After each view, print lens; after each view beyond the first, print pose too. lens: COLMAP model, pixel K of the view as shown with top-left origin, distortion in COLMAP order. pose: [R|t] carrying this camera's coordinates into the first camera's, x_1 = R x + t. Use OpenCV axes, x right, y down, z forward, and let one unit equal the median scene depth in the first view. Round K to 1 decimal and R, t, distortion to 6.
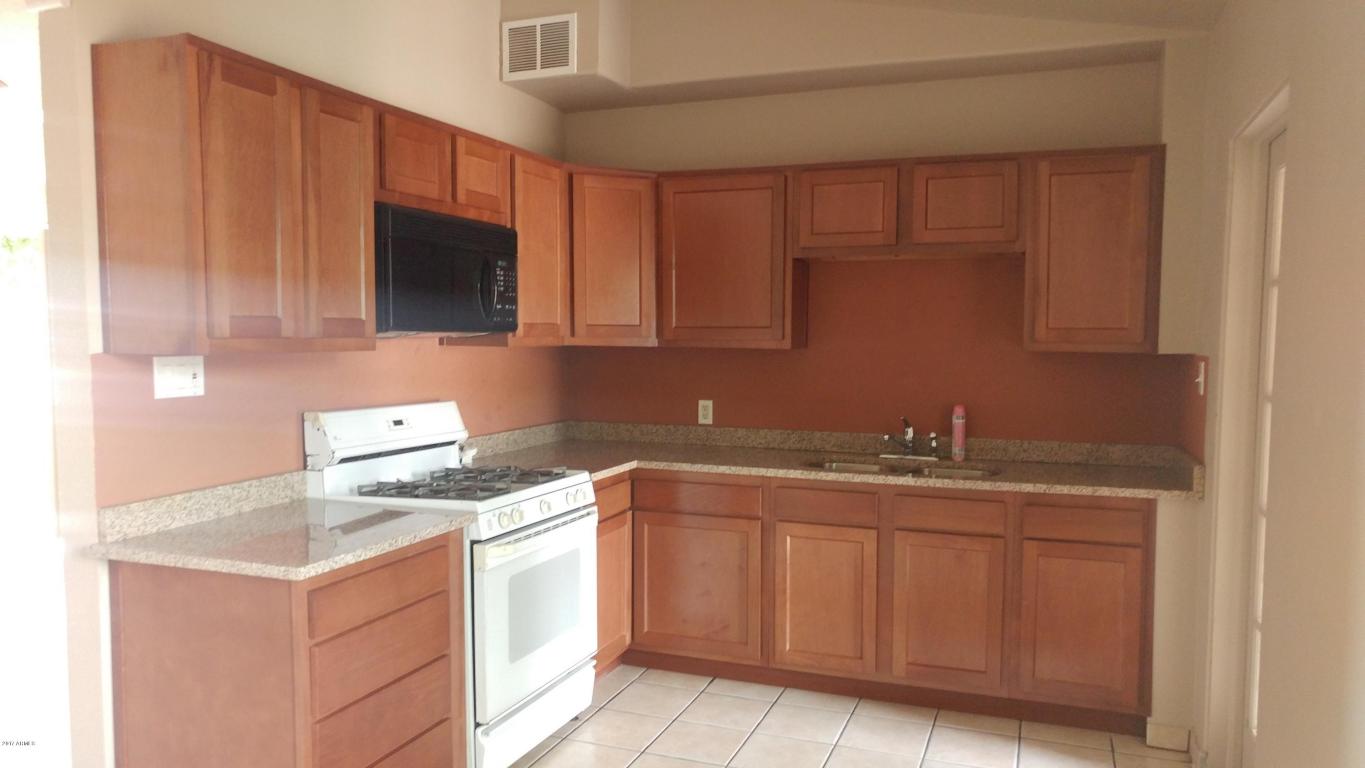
lens RADIAL K [[973.7, 0, 691.7], [0, 973.7, 397.7], [0, 0, 1]] dist [-0.015651, 0.035953]
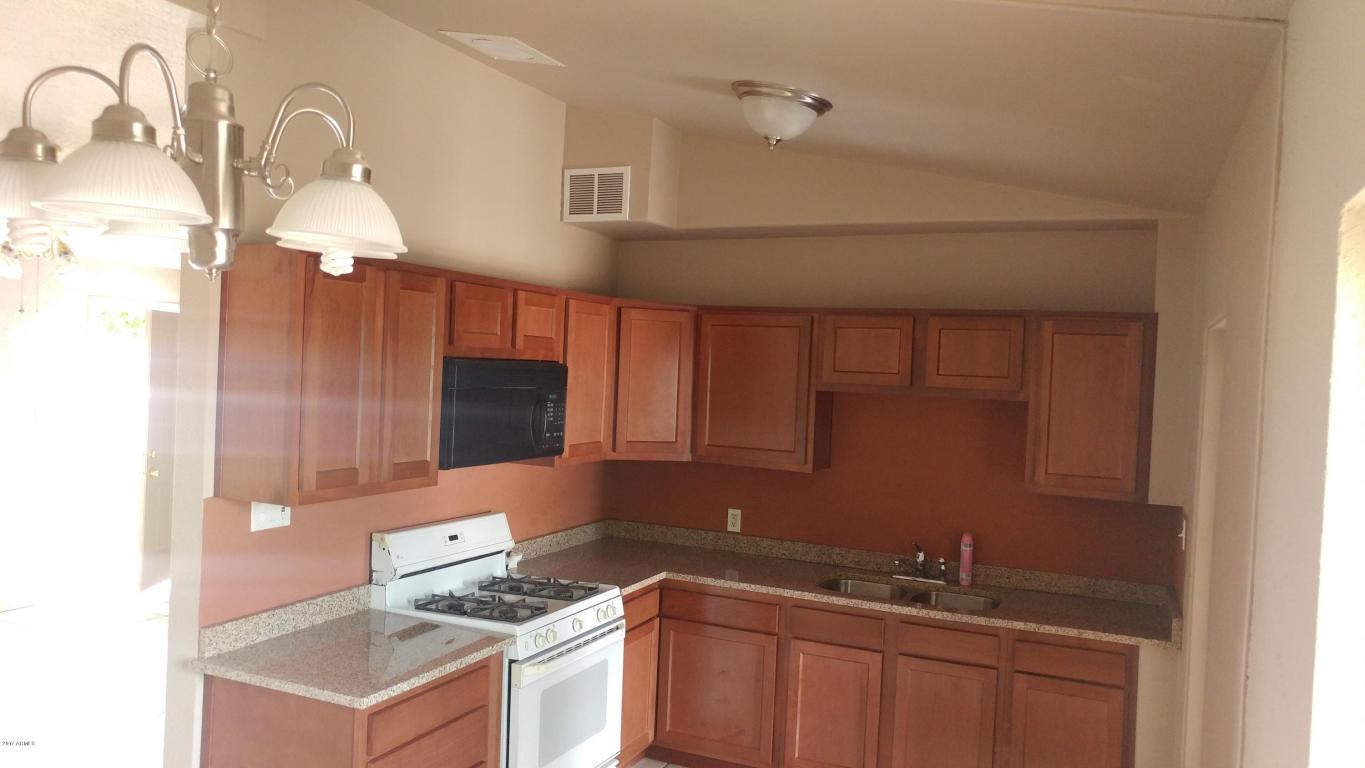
lens RADIAL K [[973.7, 0, 694.4], [0, 973.7, 387.8], [0, 0, 1]] dist [-0.015651, 0.035953]
pose [[0.997525, 0.040350, -0.057581, 0.033650], [-0.043233, 0.997826, -0.049742, -0.099572], [0.055449, 0.052108, 0.997101, -0.112873]]
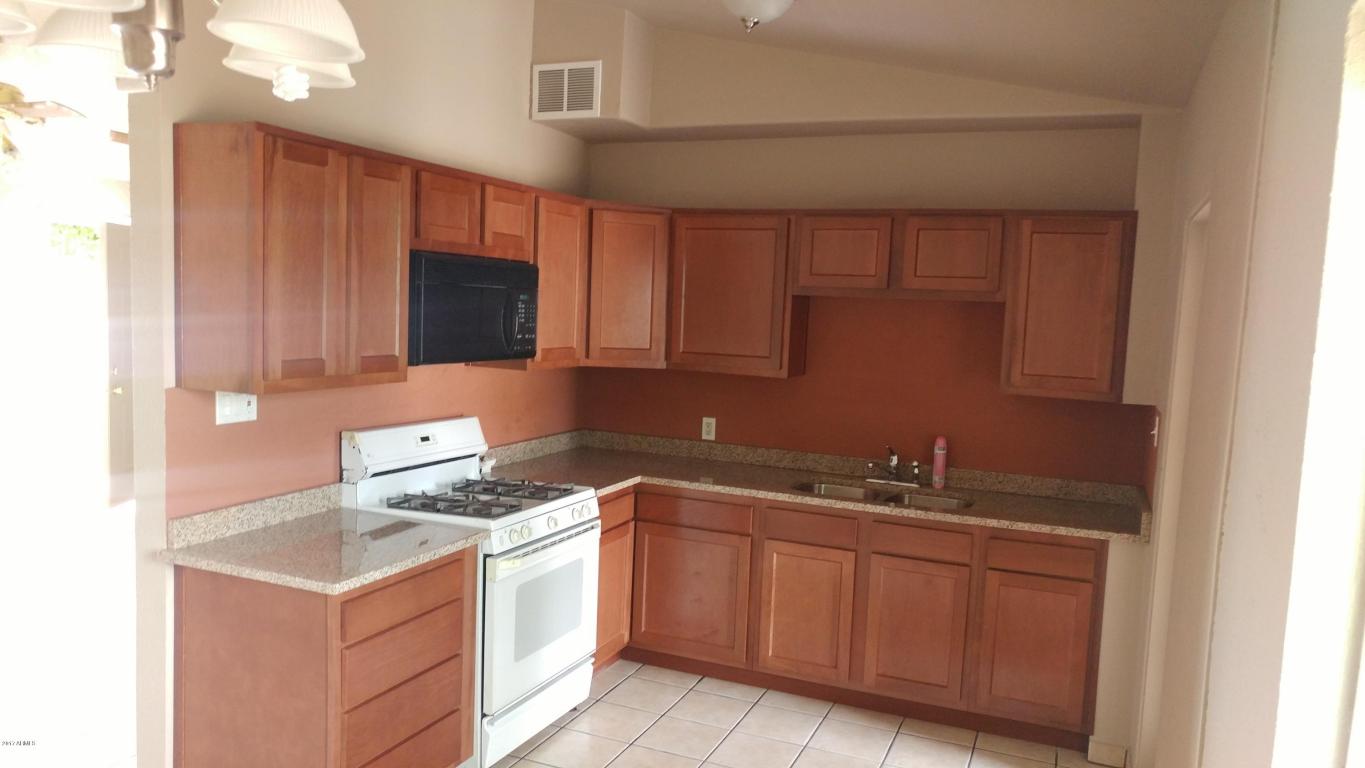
lens RADIAL K [[973.7, 0, 691.5], [0, 973.7, 398.7], [0, 0, 1]] dist [-0.015651, 0.035953]
pose [[0.998656, 0.042156, -0.030156, 0.033352], [-0.041332, 0.998768, 0.027446, -0.061044], [0.031276, -0.026163, 0.999168, -0.098213]]
